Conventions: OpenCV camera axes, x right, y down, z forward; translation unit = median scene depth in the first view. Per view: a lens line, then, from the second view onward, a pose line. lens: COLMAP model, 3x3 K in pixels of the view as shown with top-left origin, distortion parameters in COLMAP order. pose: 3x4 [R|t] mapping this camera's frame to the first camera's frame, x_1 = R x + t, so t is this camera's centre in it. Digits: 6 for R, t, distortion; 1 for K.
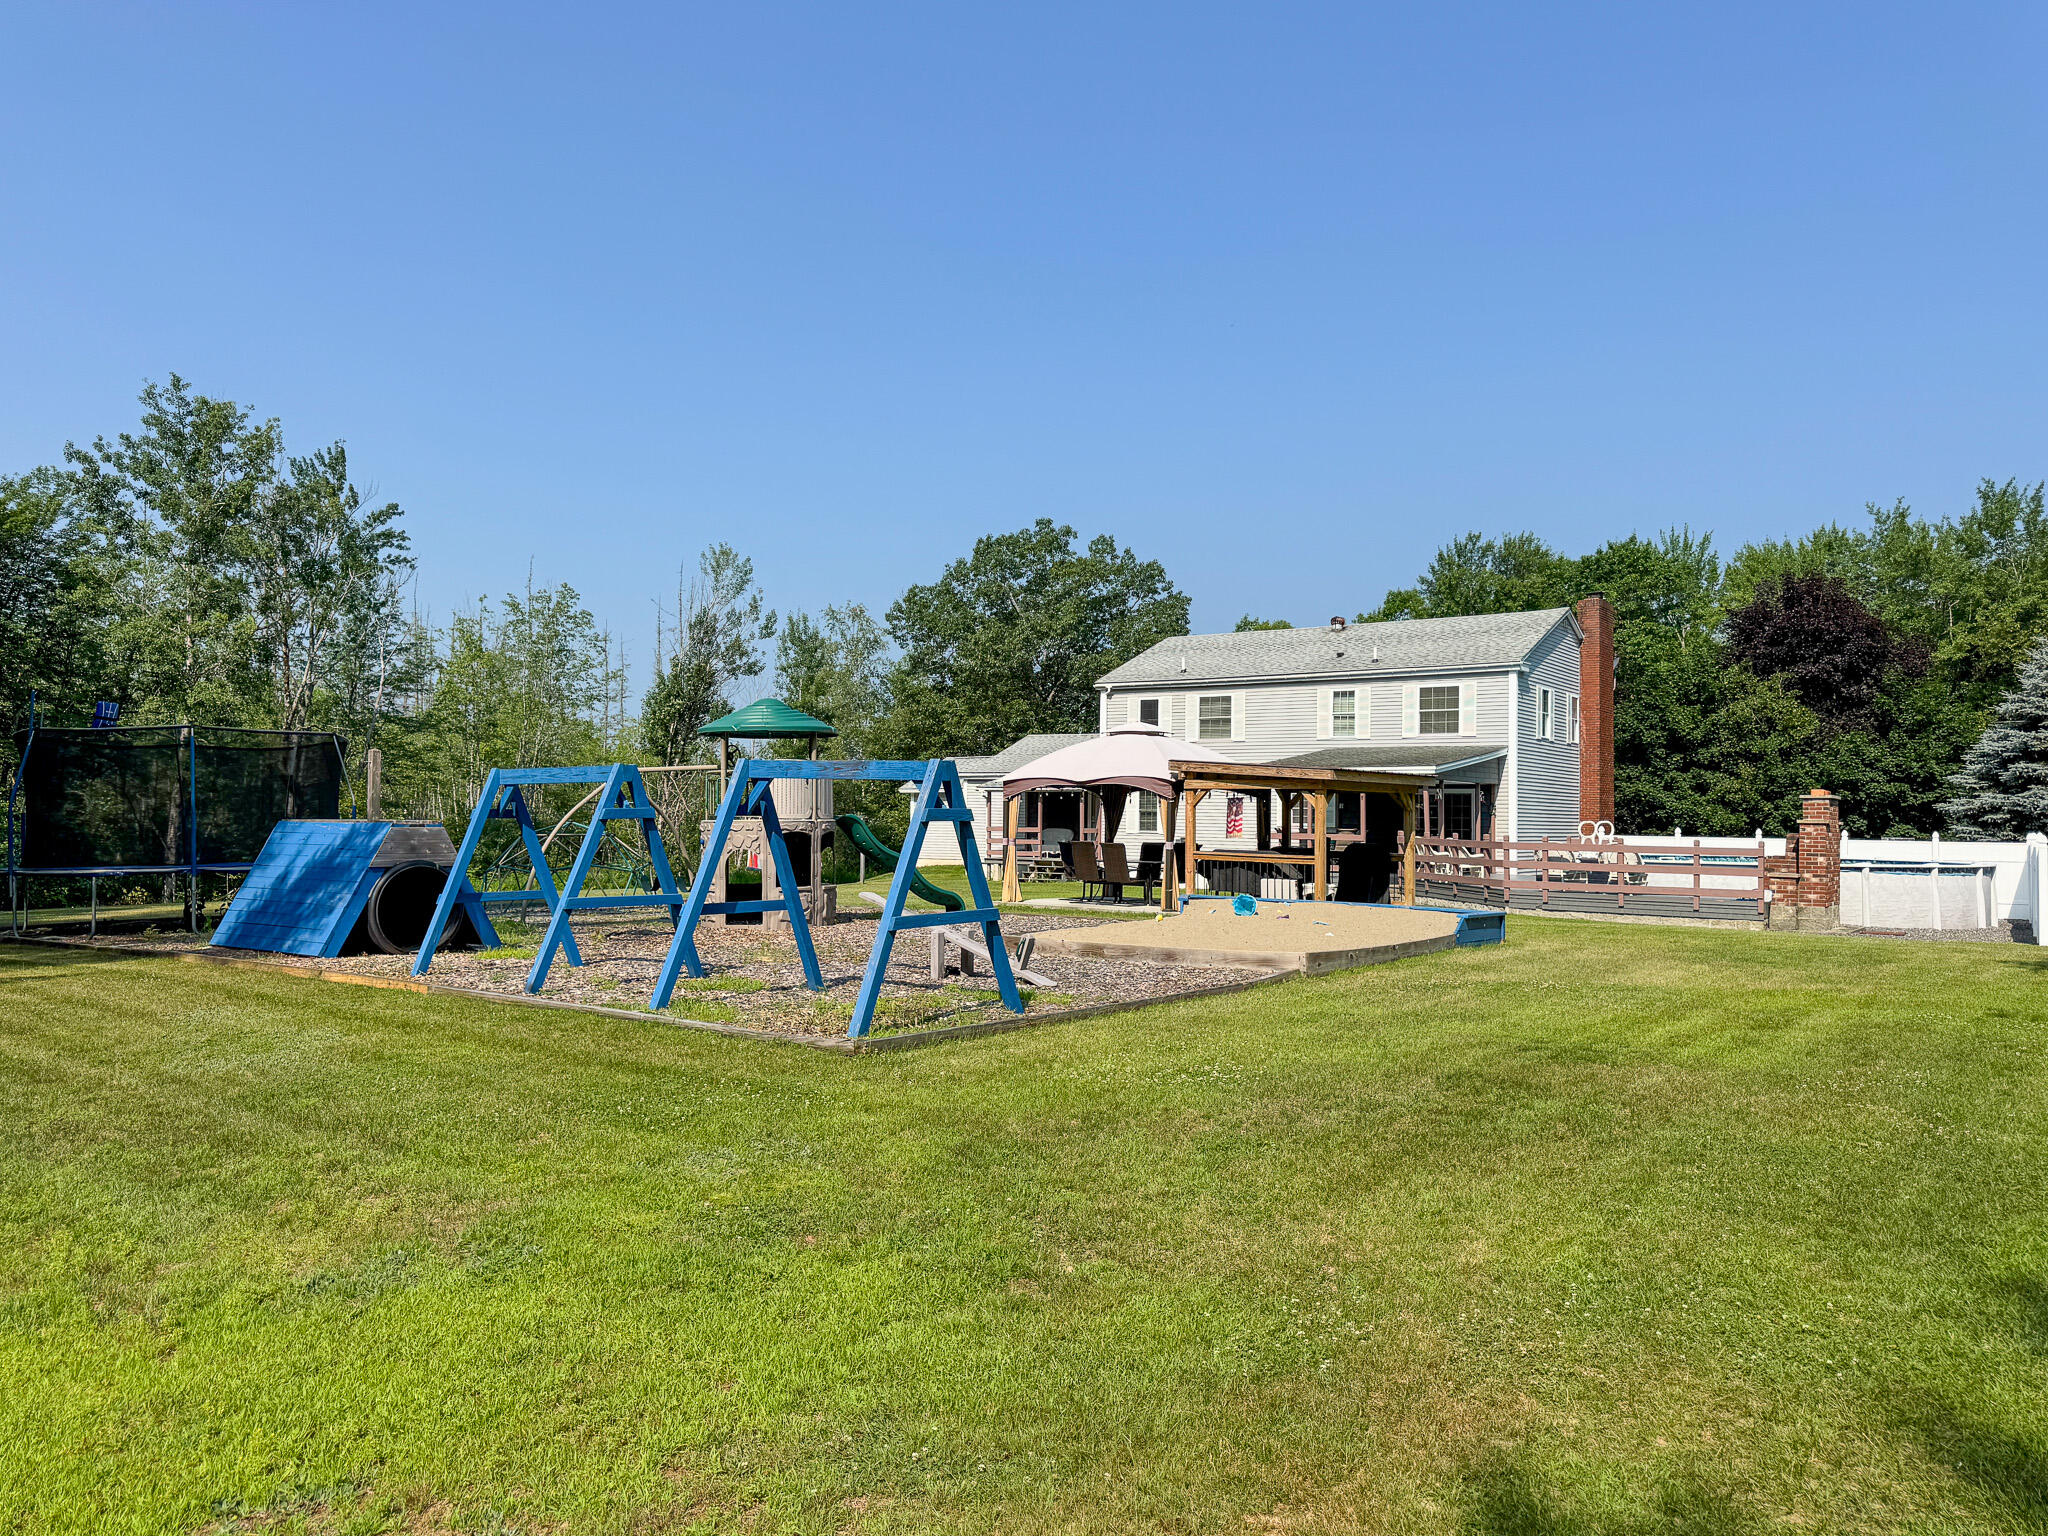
lens RADIAL K [[1282.3, 0, 1024.0], [0, 1282.3, 768.0], [0, 0, 1]] dist [-0.029772, -0.001551]
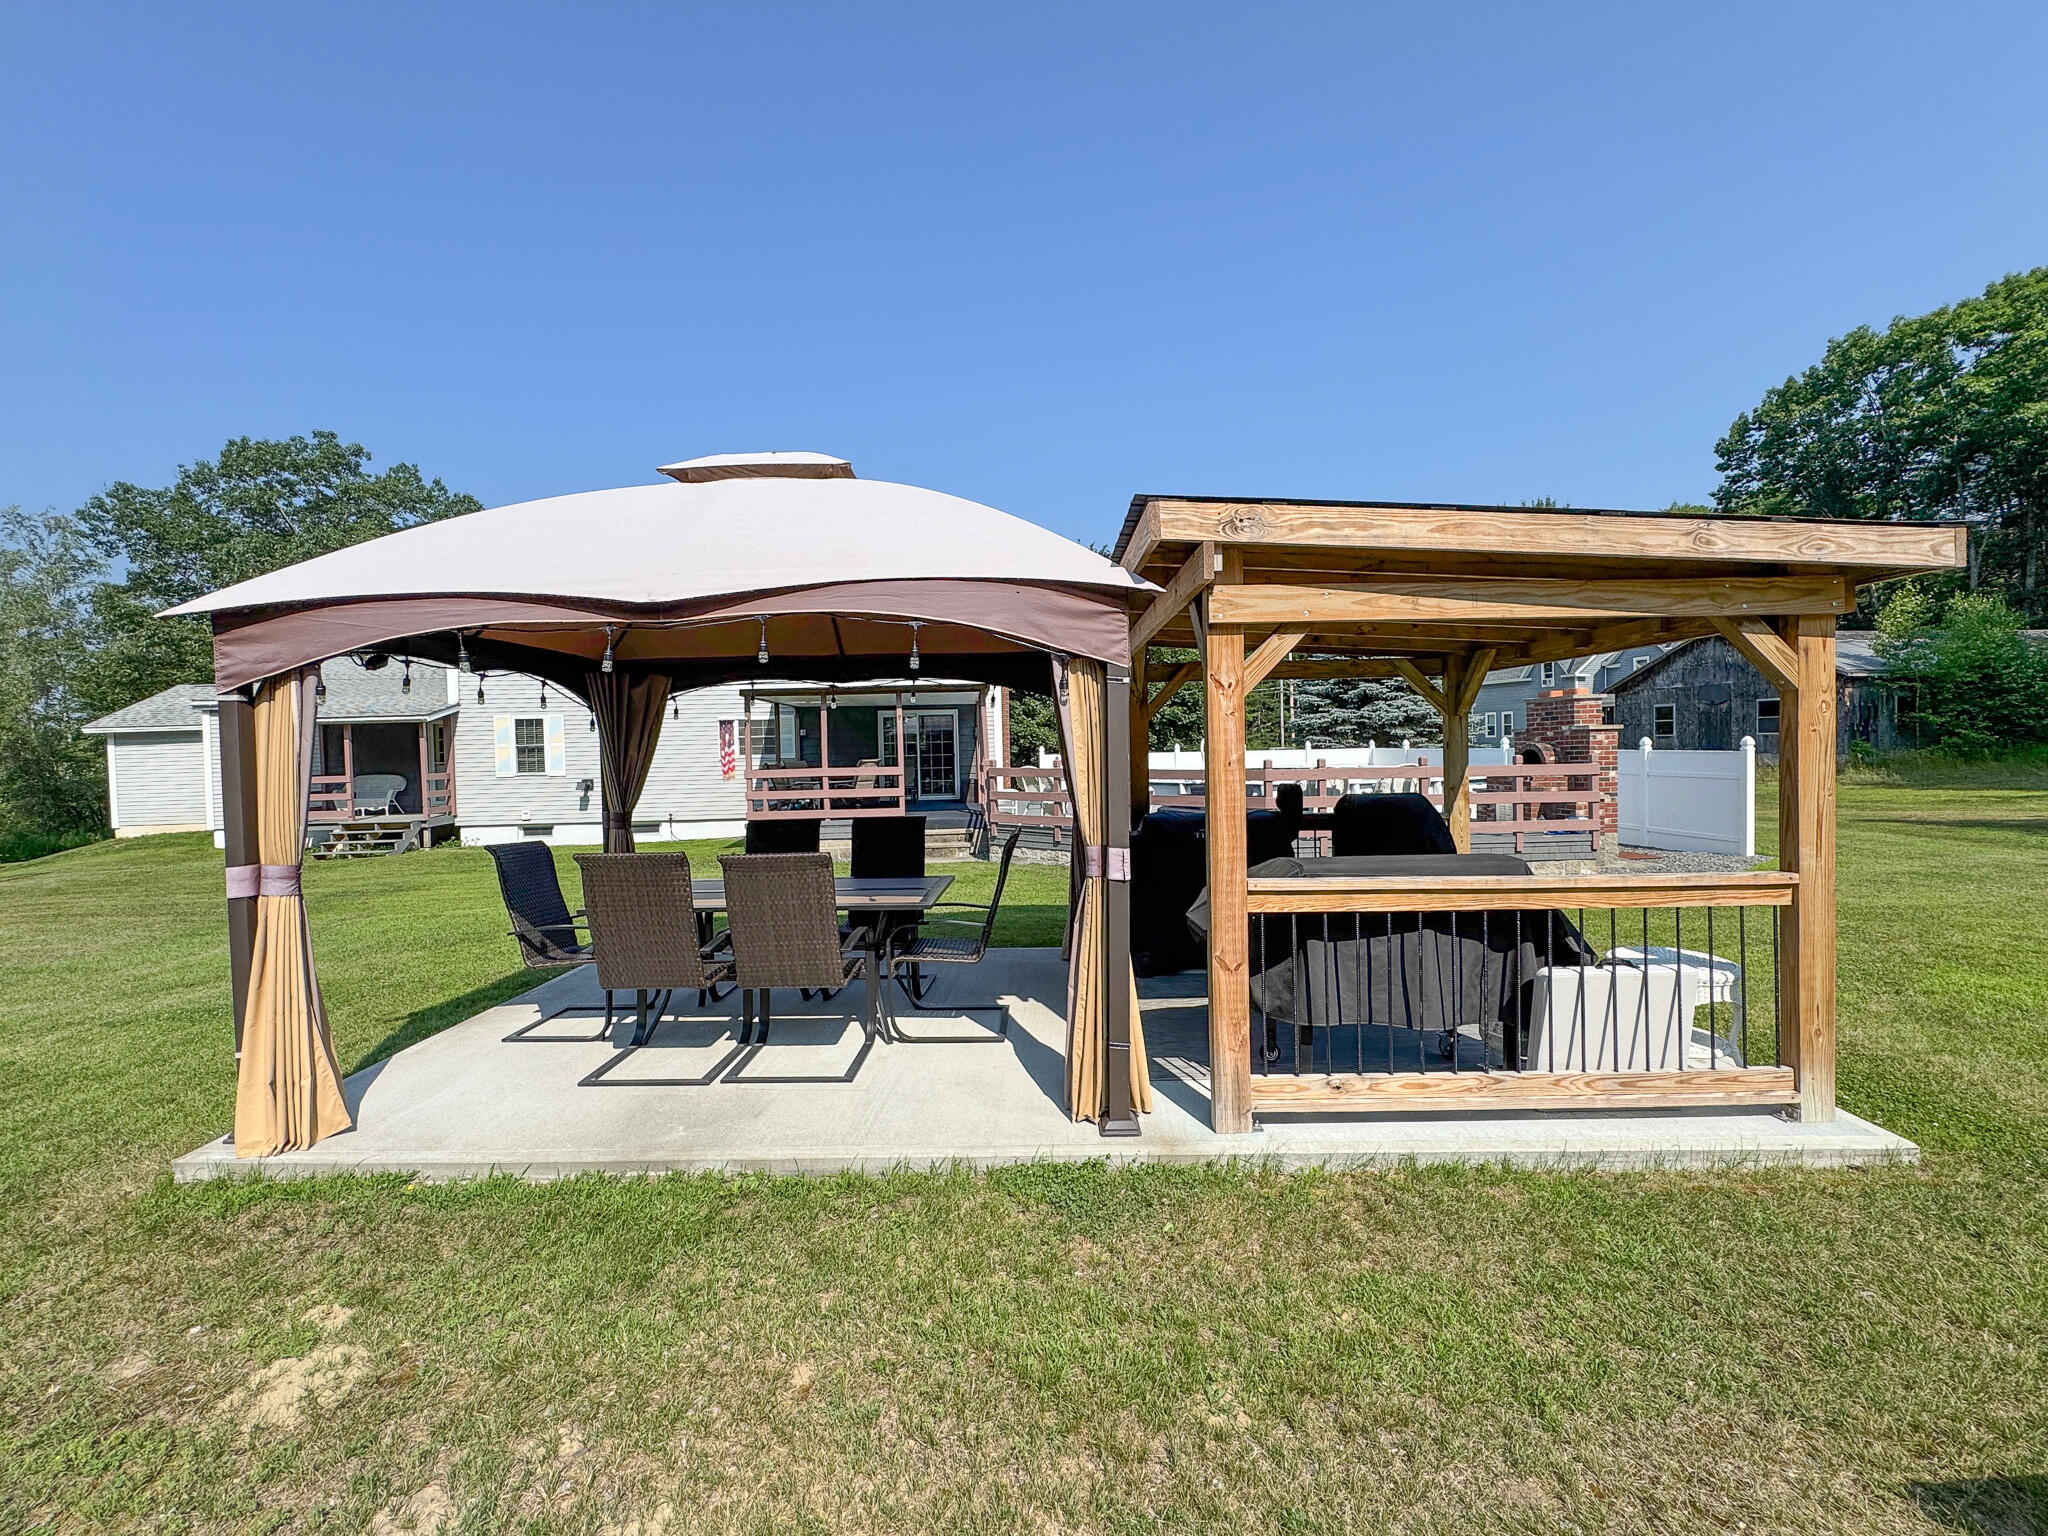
lens RADIAL K [[787.3, 0, 960.2], [0, 787.3, 776.2], [0, 0, 1]] dist [0.000053, -0.000090]
pose [[0.775760, -0.055521, 0.628581, 0.001496], [0.008068, 0.996913, 0.078097, 0.016705], [-0.630976, -0.055513, 0.773813, 0.467921]]
